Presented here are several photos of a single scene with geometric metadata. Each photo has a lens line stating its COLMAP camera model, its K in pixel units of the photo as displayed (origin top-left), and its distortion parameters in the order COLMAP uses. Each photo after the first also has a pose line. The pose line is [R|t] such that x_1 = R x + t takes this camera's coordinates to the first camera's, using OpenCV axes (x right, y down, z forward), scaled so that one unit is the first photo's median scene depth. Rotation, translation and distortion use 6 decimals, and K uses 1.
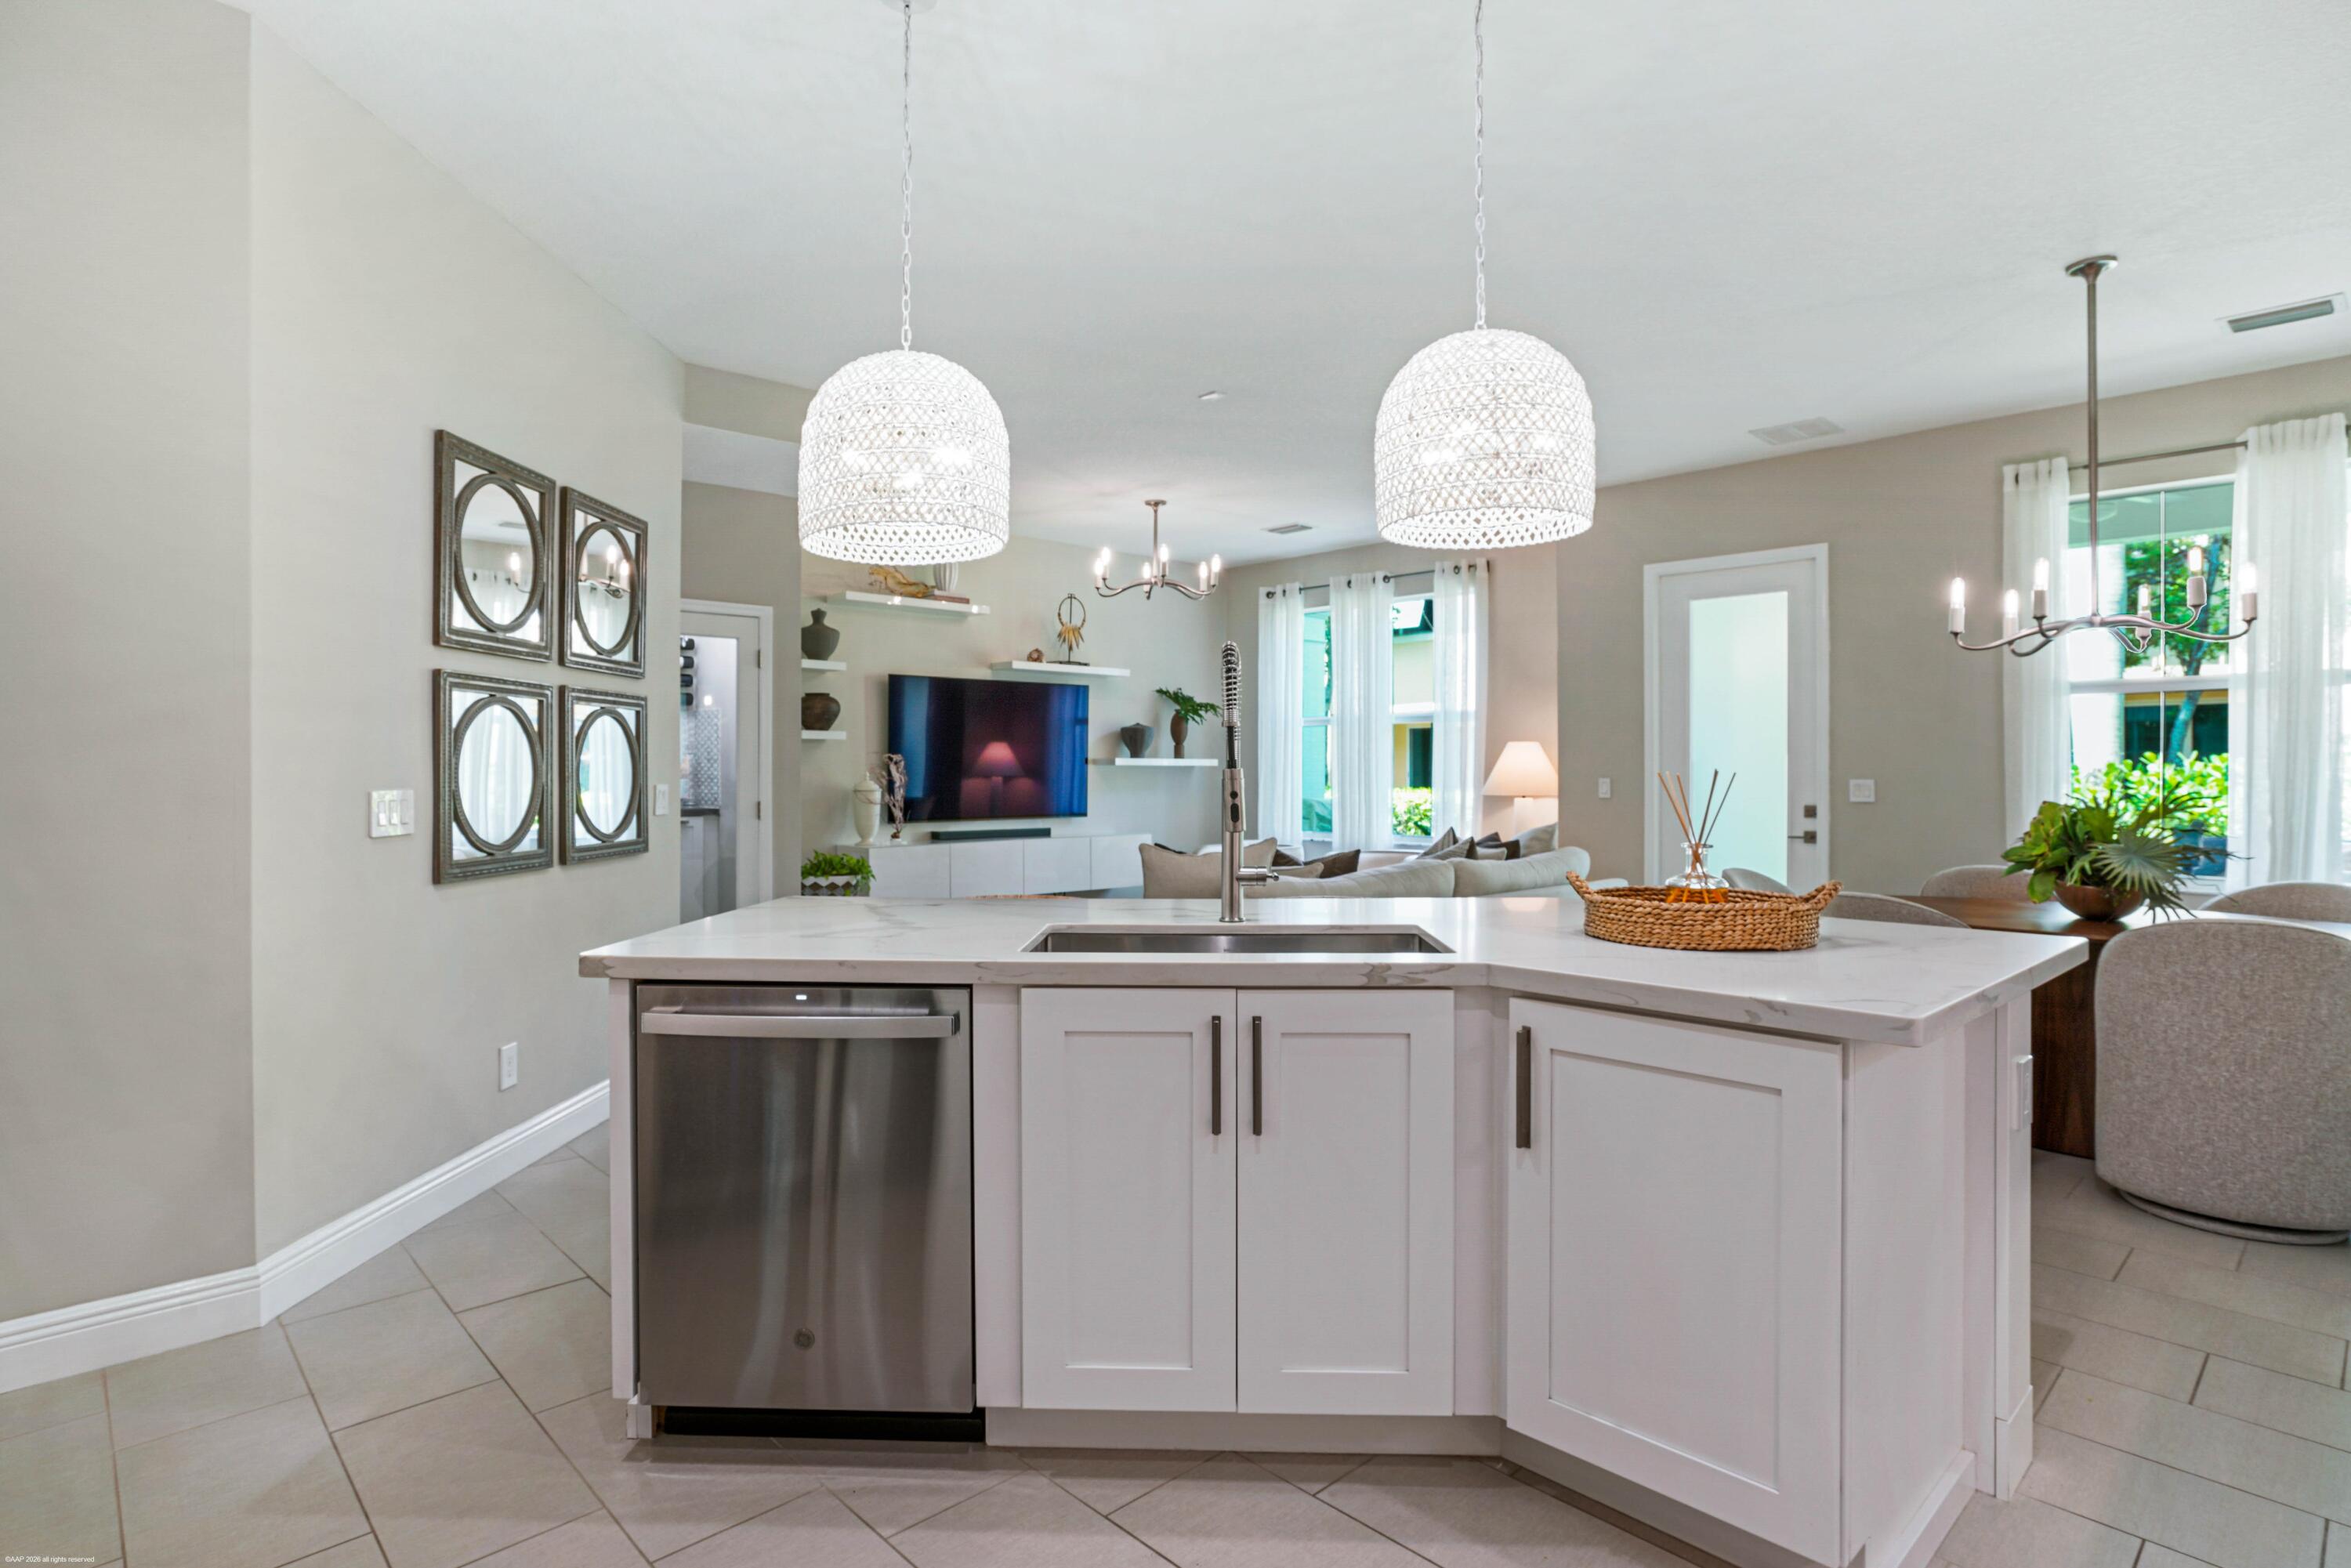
lens RADIAL K [[1239.1, 0, 1165.9], [0, 1239.1, 766.2], [0, 0, 1]] dist [-0.030046, -0.000049]
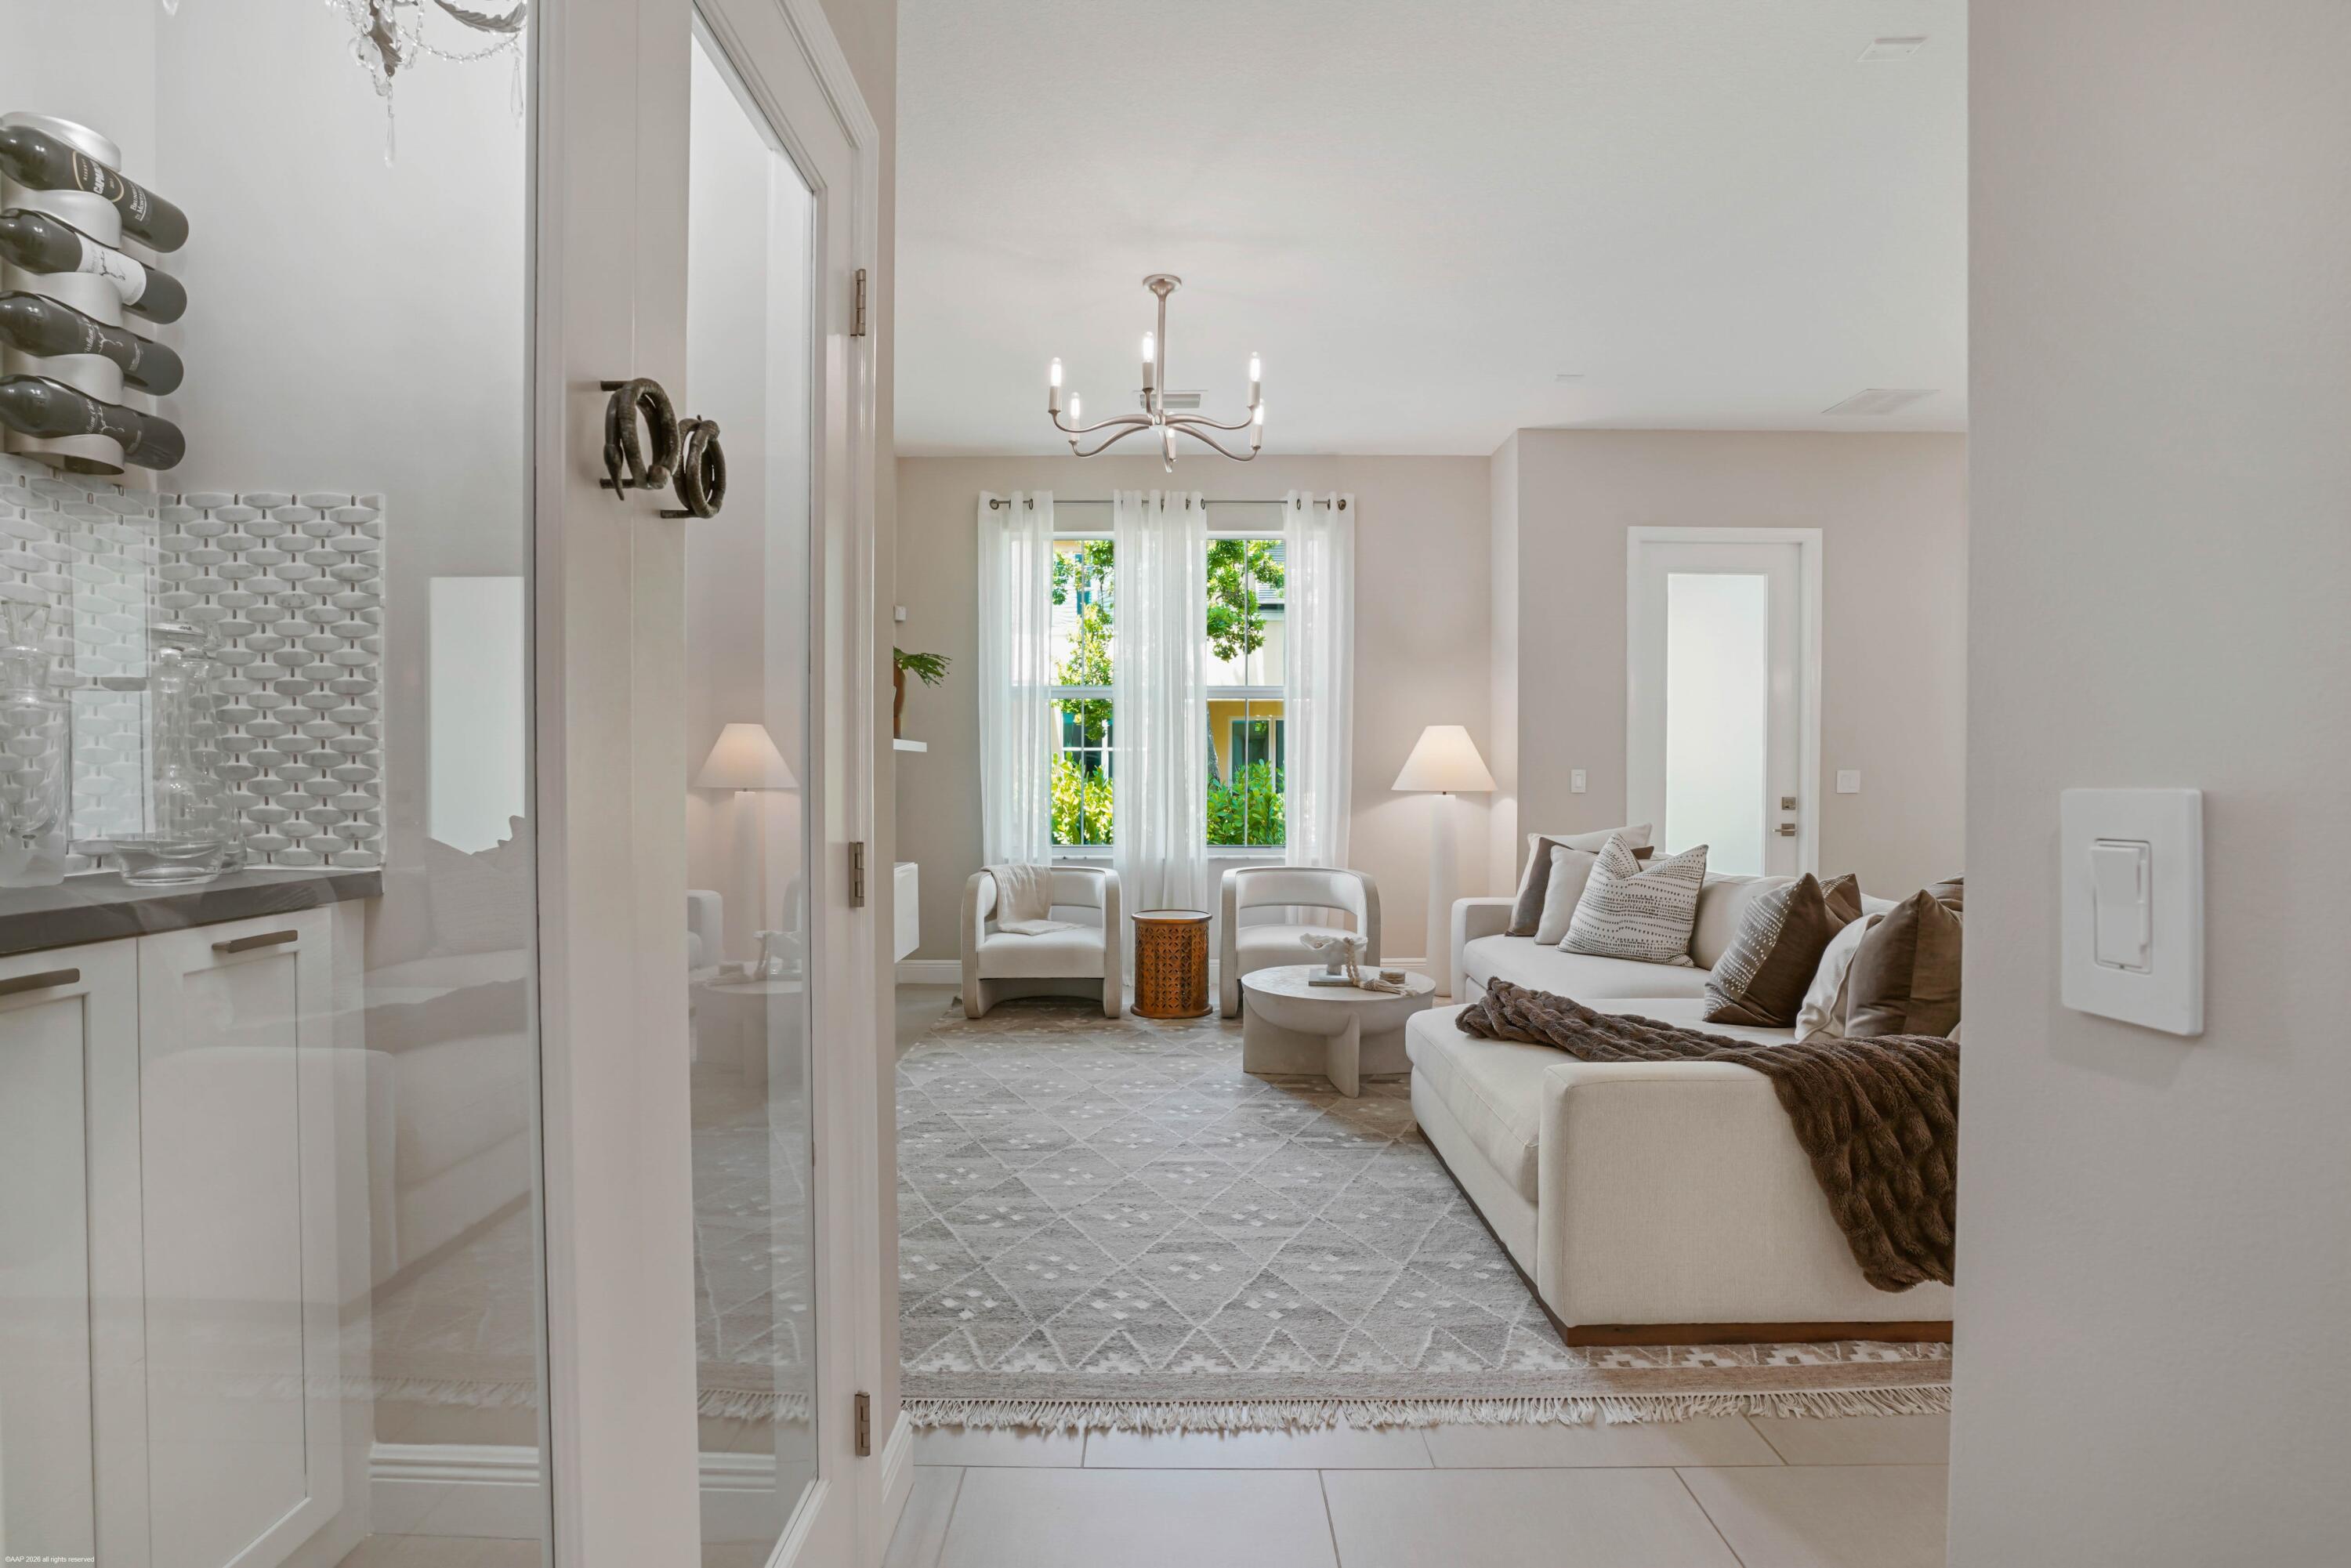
lens RADIAL K [[1107.9, 0, 1170.7], [0, 1107.9, 785.5], [0, 0, 1]] dist [-0.060038, 0.027286]
pose [[0.688743, -0.006727, 0.724974, -0.365408], [-0.005191, 0.999886, 0.014209, 0.010575], [-0.724987, -0.013550, 0.688630, 0.630337]]
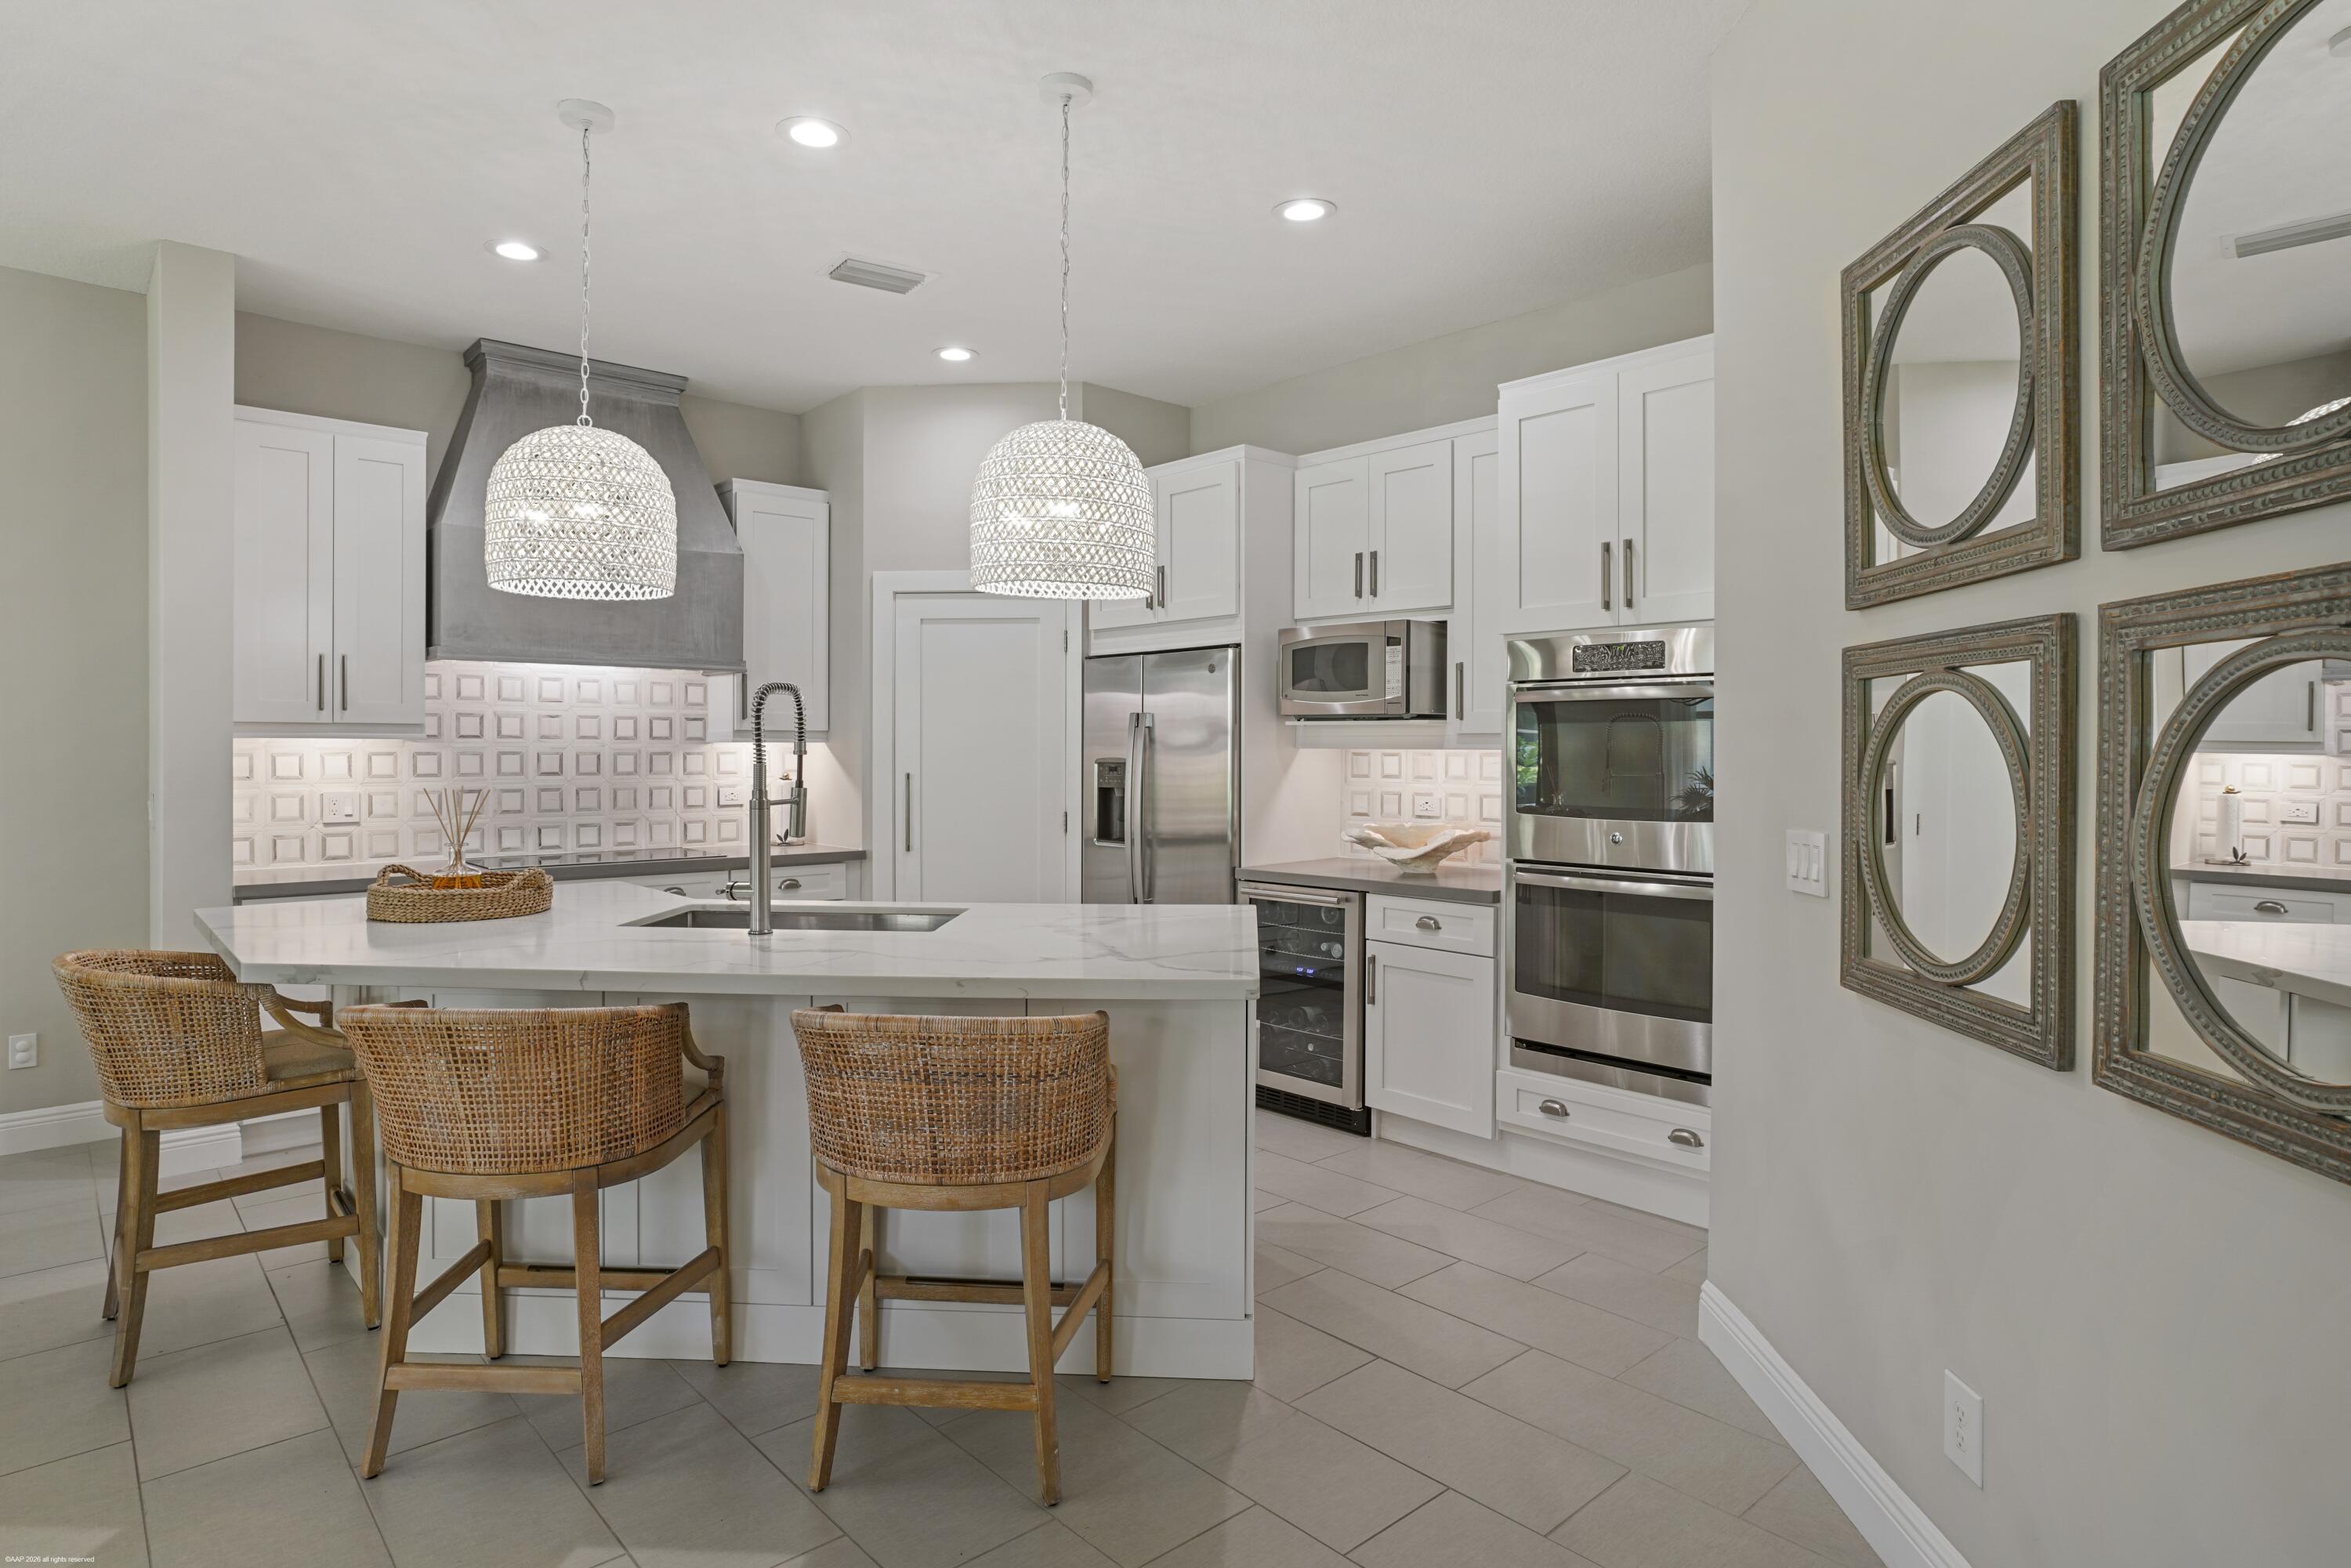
lens RADIAL K [[1306.1, 0, 1155.1], [0, 1306.1, 765.7], [0, 0, 1]] dist [-0.026733, 0.000144]
pose [[-0.999496, -0.003331, 0.031566, -0.109828], [-0.003023, 0.999947, 0.009798, -0.010343], [-0.031597, 0.009698, -0.999454, 0.722855]]
